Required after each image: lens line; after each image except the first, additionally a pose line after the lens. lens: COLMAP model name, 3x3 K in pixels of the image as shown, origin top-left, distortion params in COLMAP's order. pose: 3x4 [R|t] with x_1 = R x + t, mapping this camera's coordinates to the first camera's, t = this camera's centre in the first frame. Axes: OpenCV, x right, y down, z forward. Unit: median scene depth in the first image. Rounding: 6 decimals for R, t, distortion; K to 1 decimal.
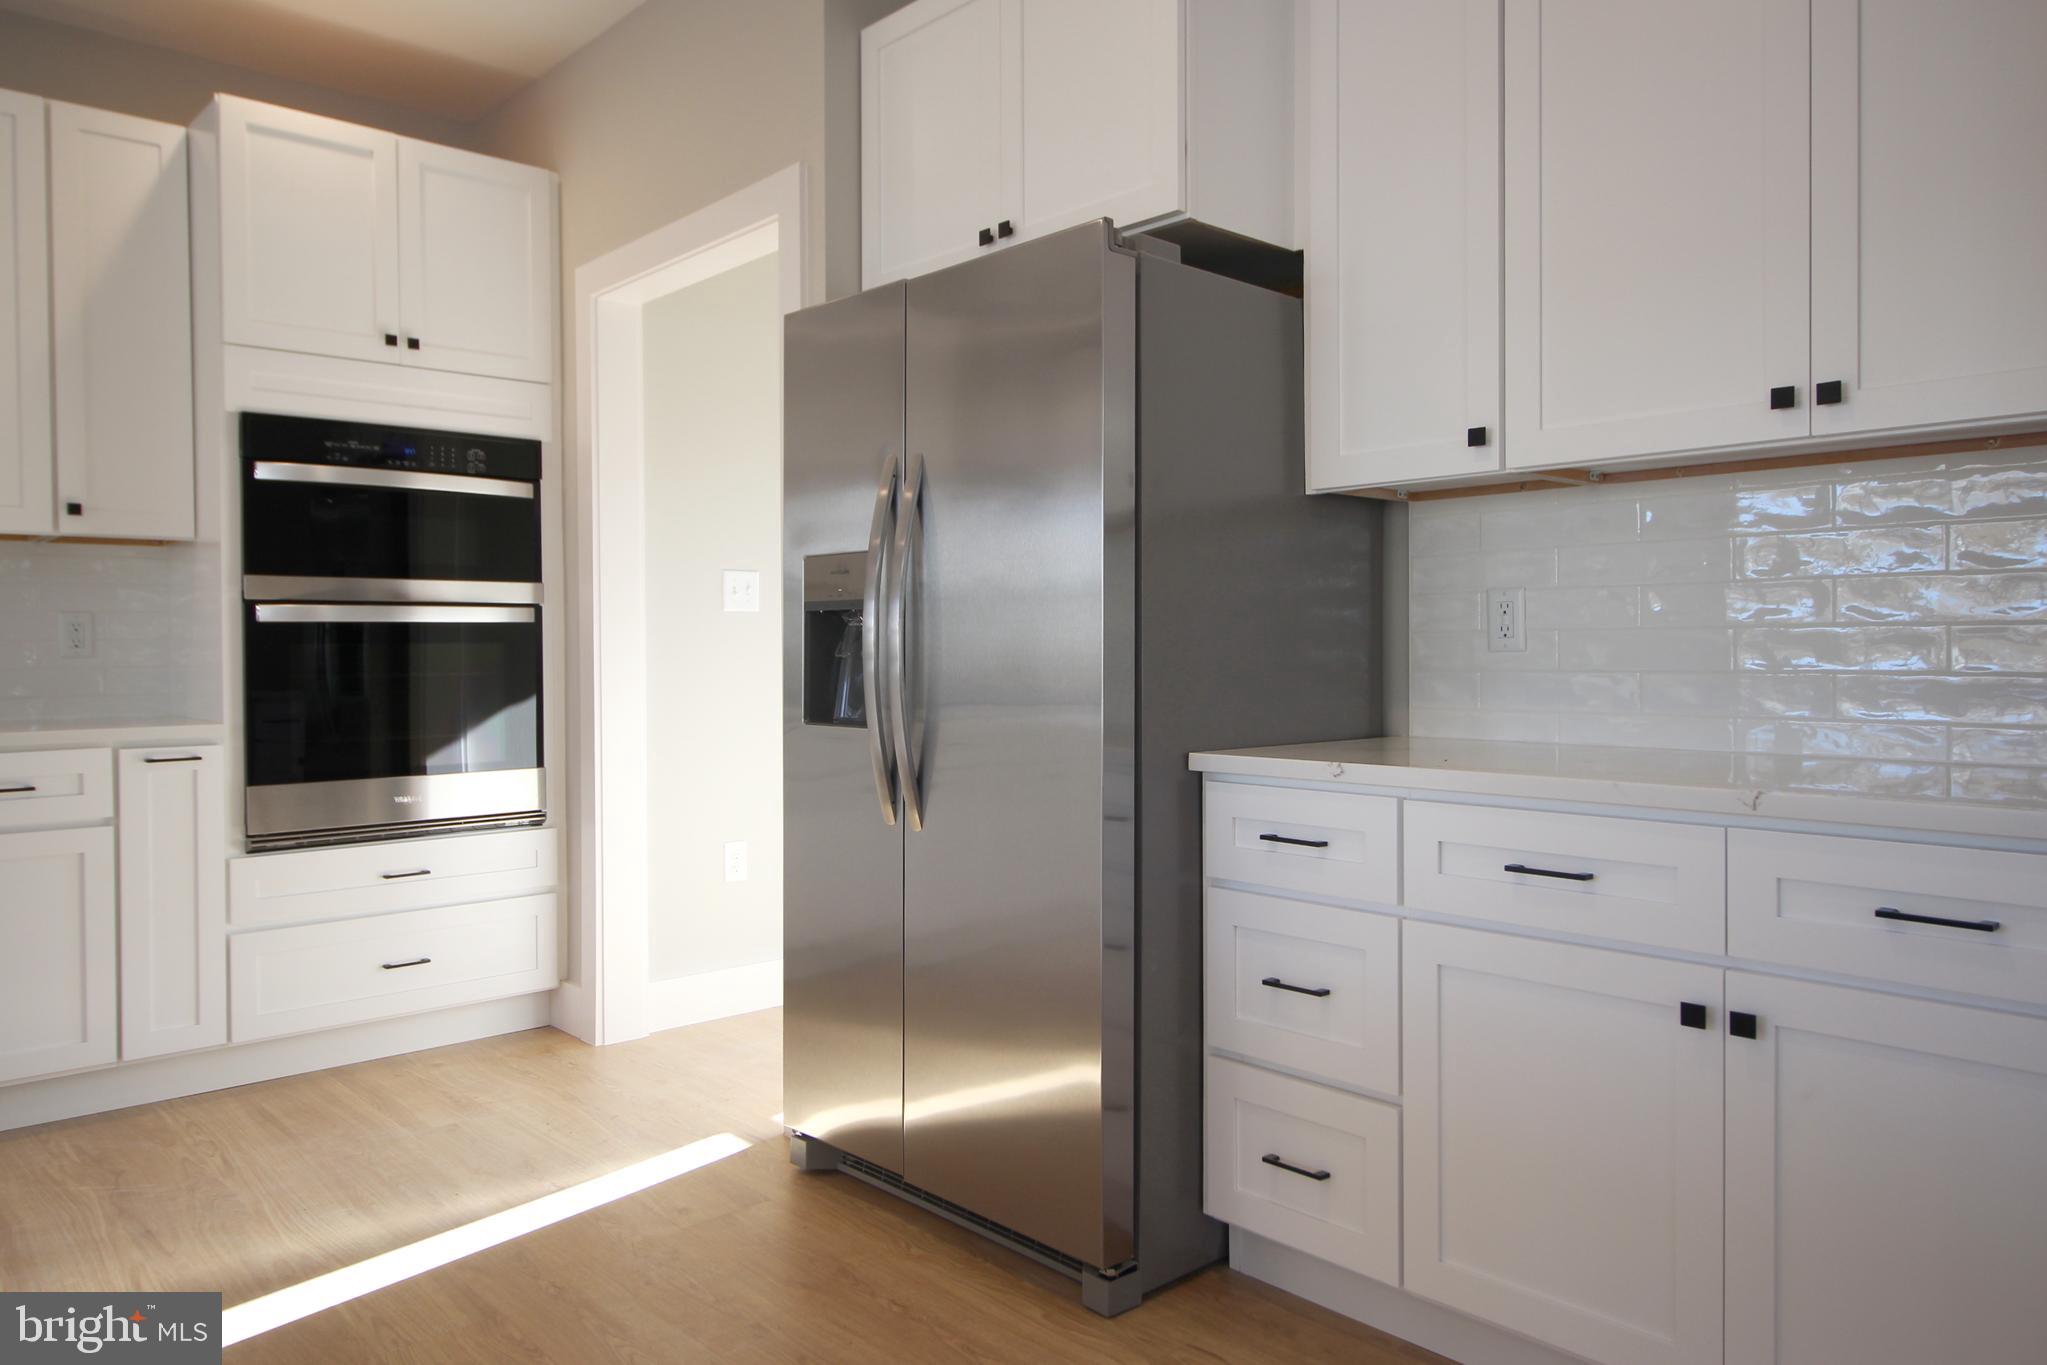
lens RADIAL K [[1408.2, 0, 1012.9], [0, 1408.2, 660.4], [0, 0, 1]] dist [0.000579, -0.003200]
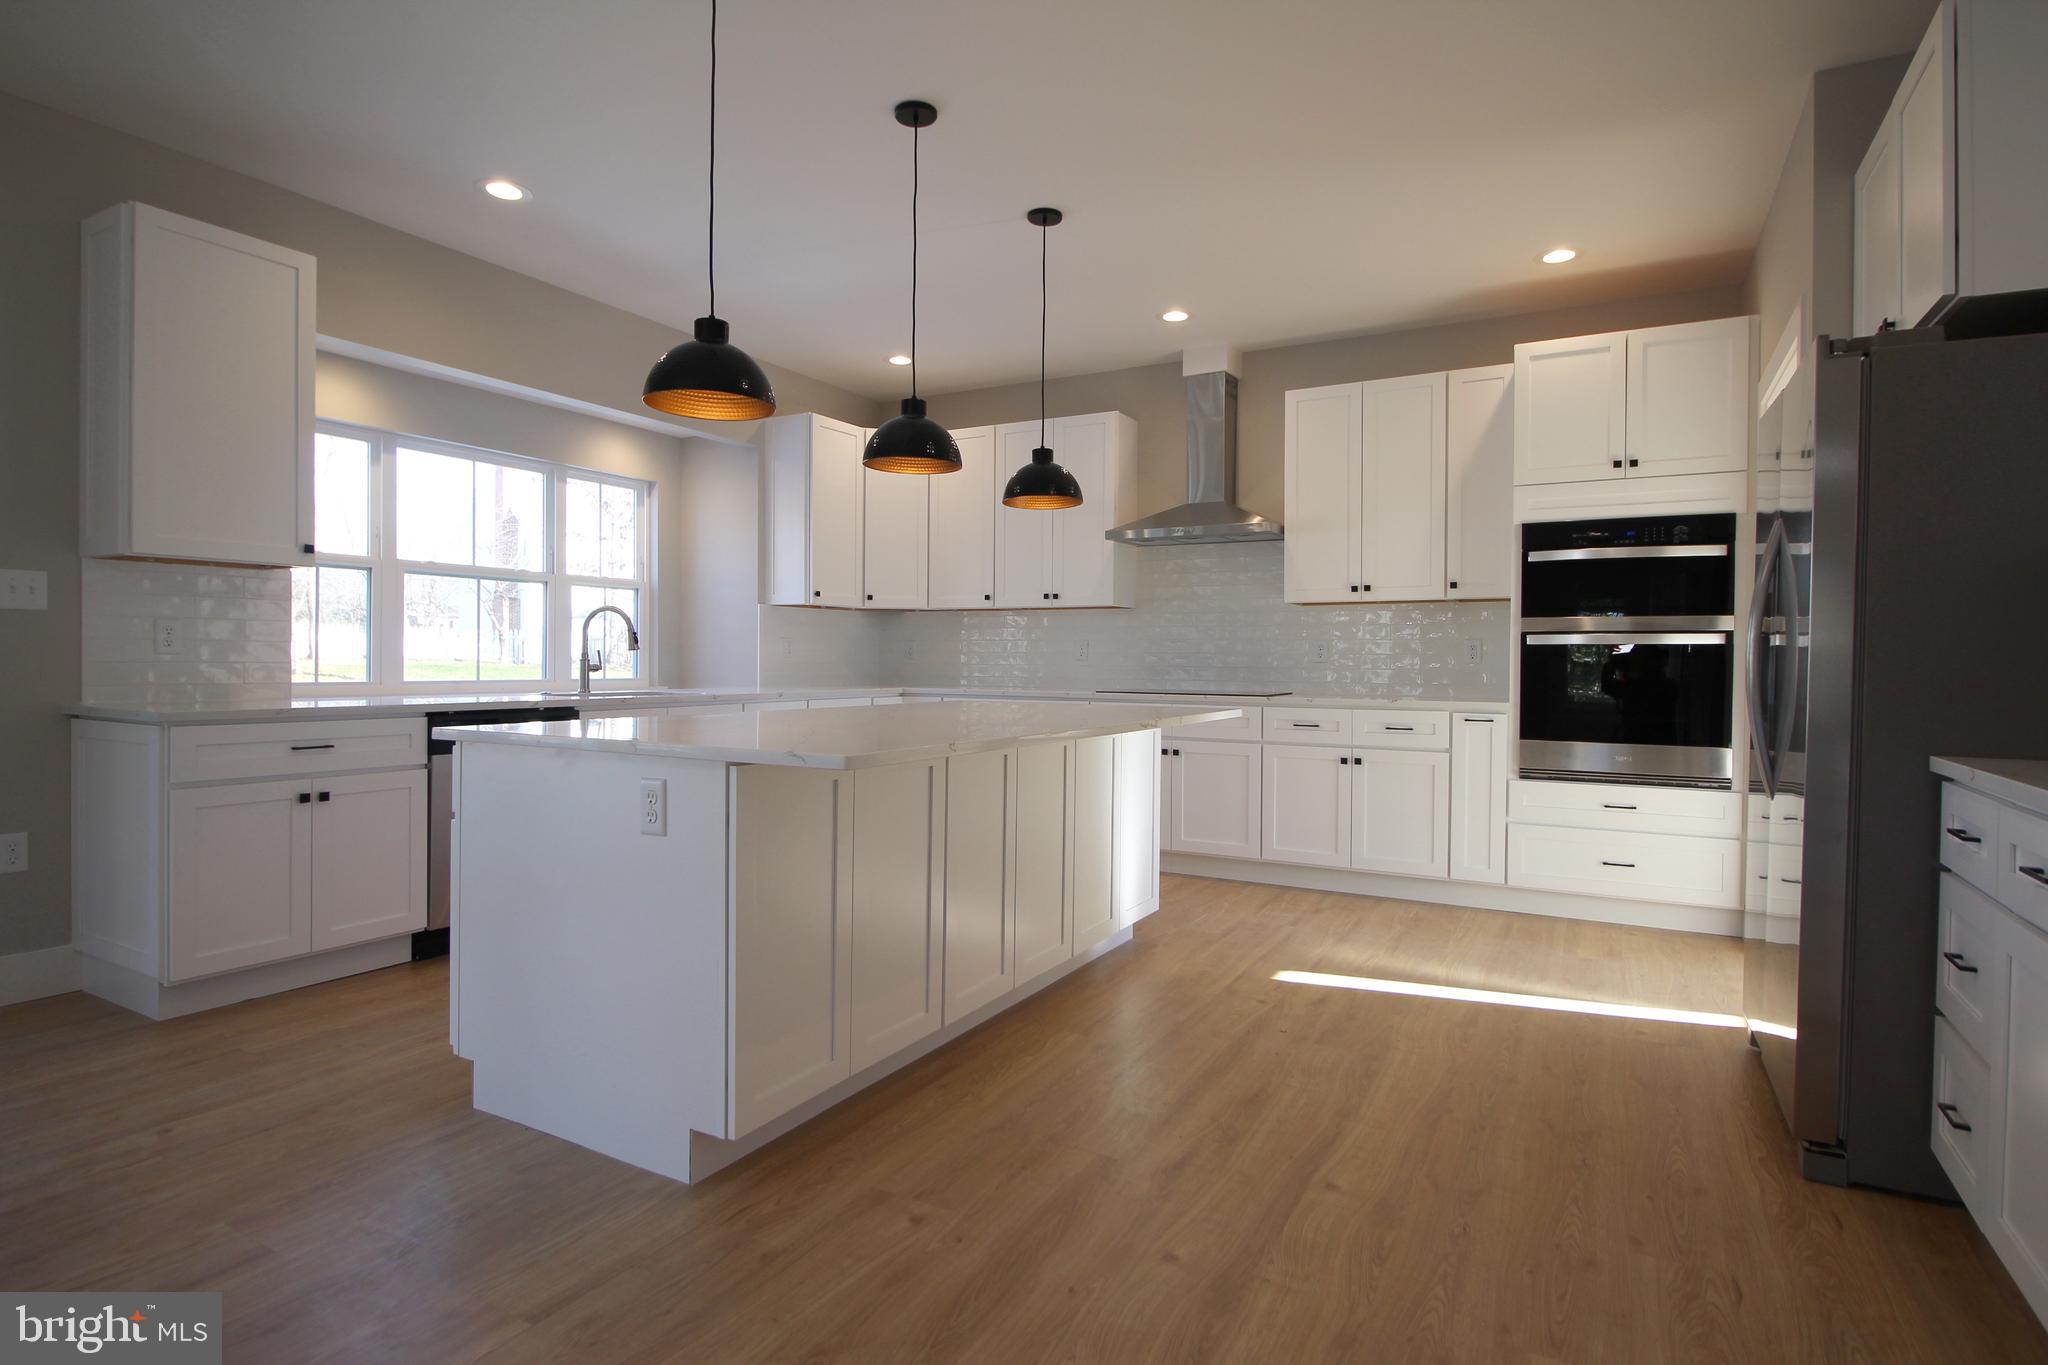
lens RADIAL K [[1084.4, 0, 1017.1], [0, 1084.4, 660.9], [0, 0, 1]] dist [0.016581, -0.000301]
pose [[0.317610, 0.011249, -0.948155, 0.527114], [-0.019133, 0.999802, 0.005452, -0.002873], [0.948029, 0.016409, 0.317762, -0.014974]]
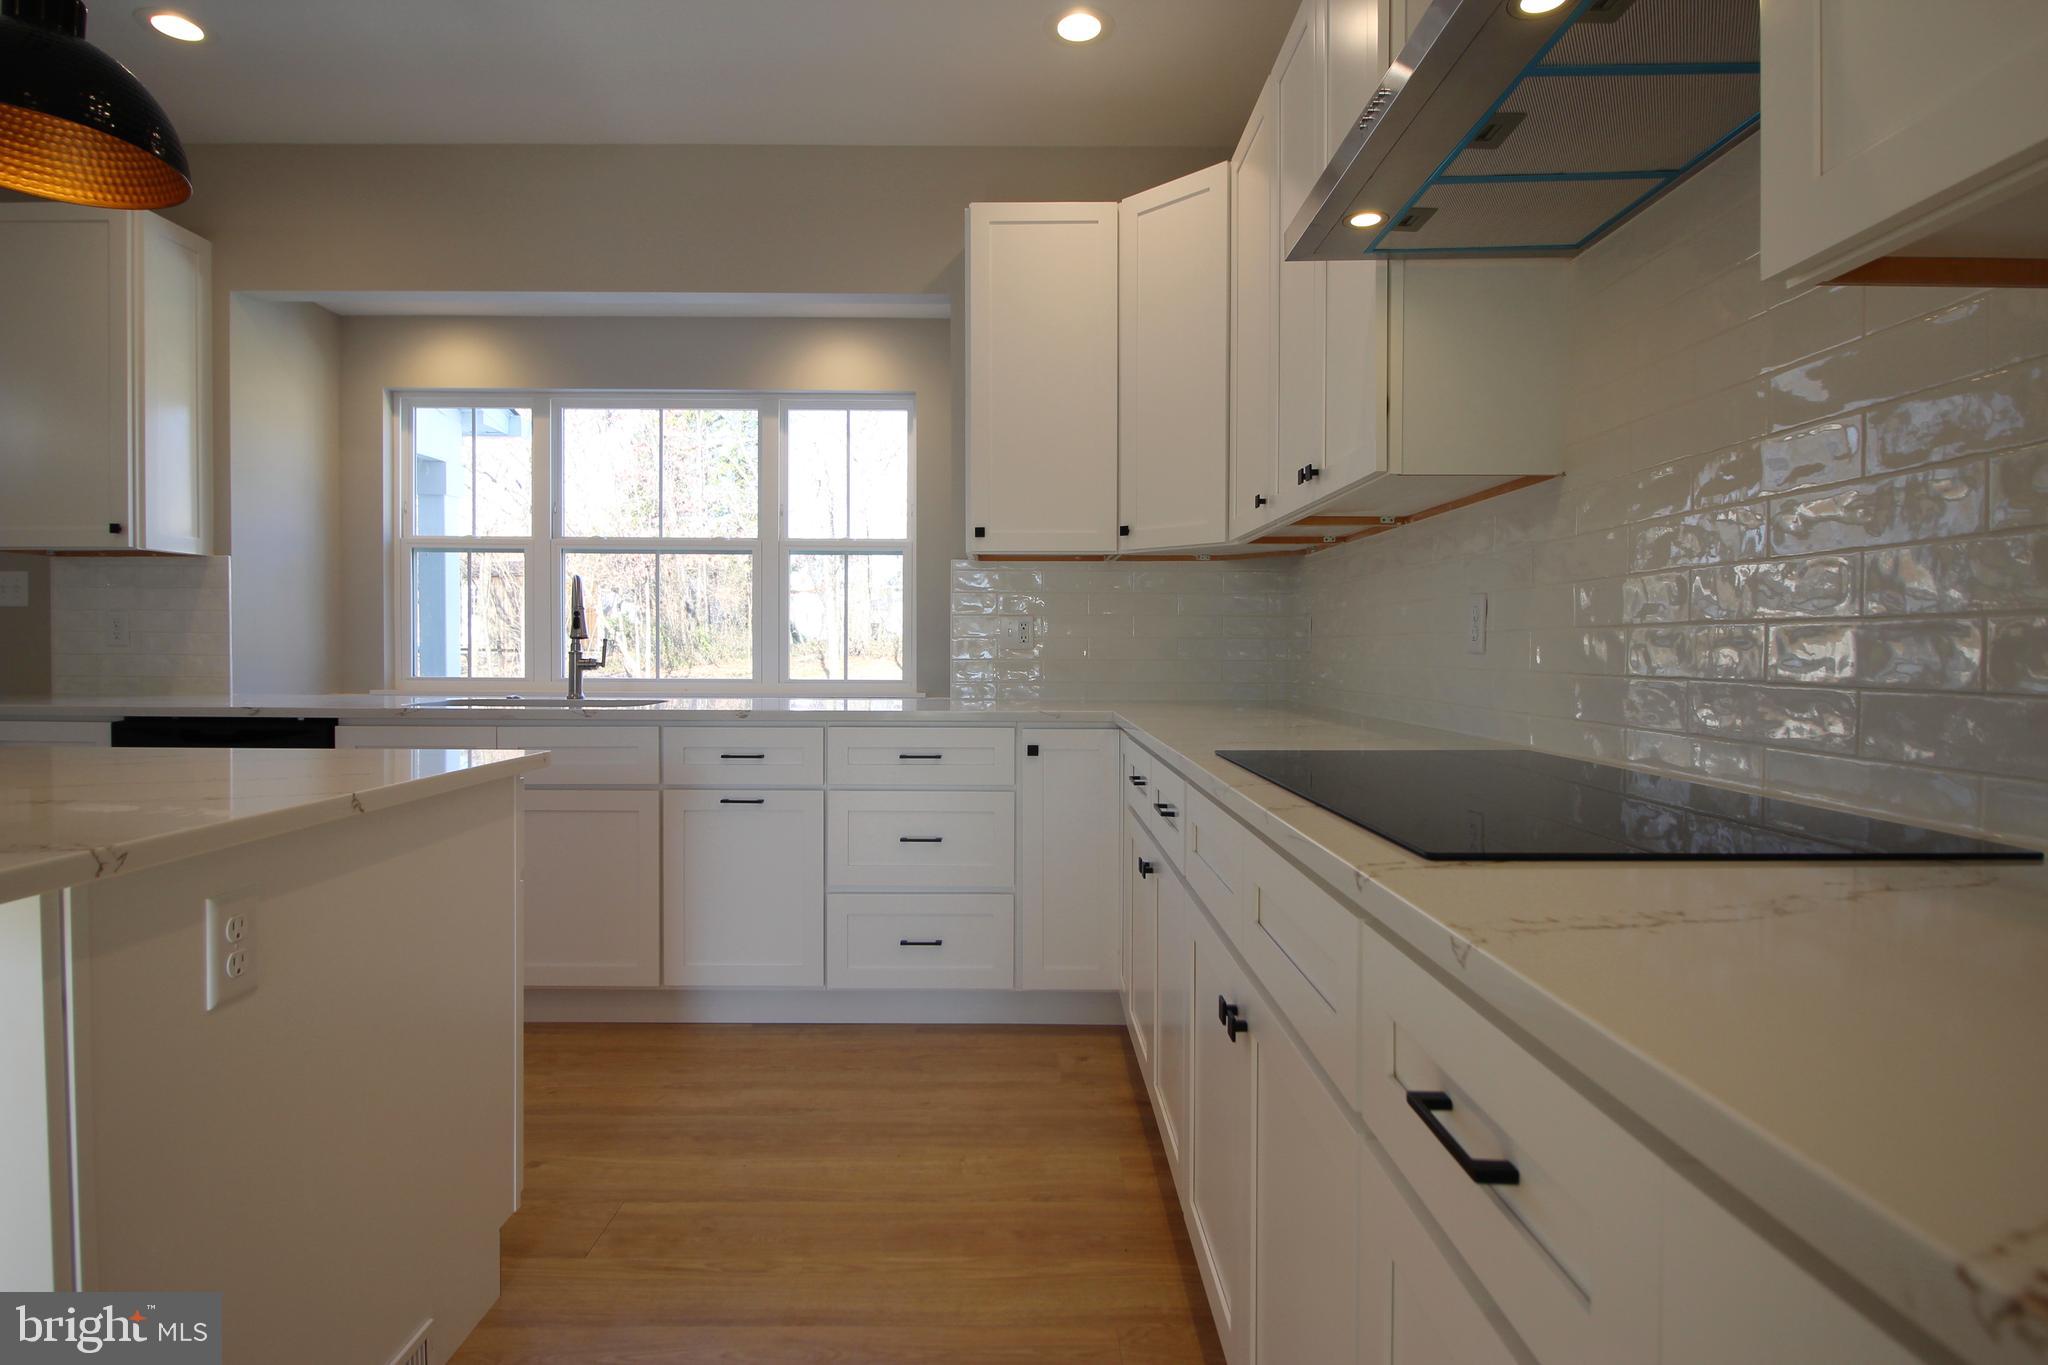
lens RADIAL K [[1084.4, 0, 1017.1], [0, 1084.4, 660.9], [0, 0, 1]] dist [0.016581, -0.000301]
pose [[-0.670815, 0.014283, -0.741487, -0.539191], [-0.006242, 0.999670, 0.024904, -0.005795], [0.741598, 0.021334, -0.670505, 0.905000]]
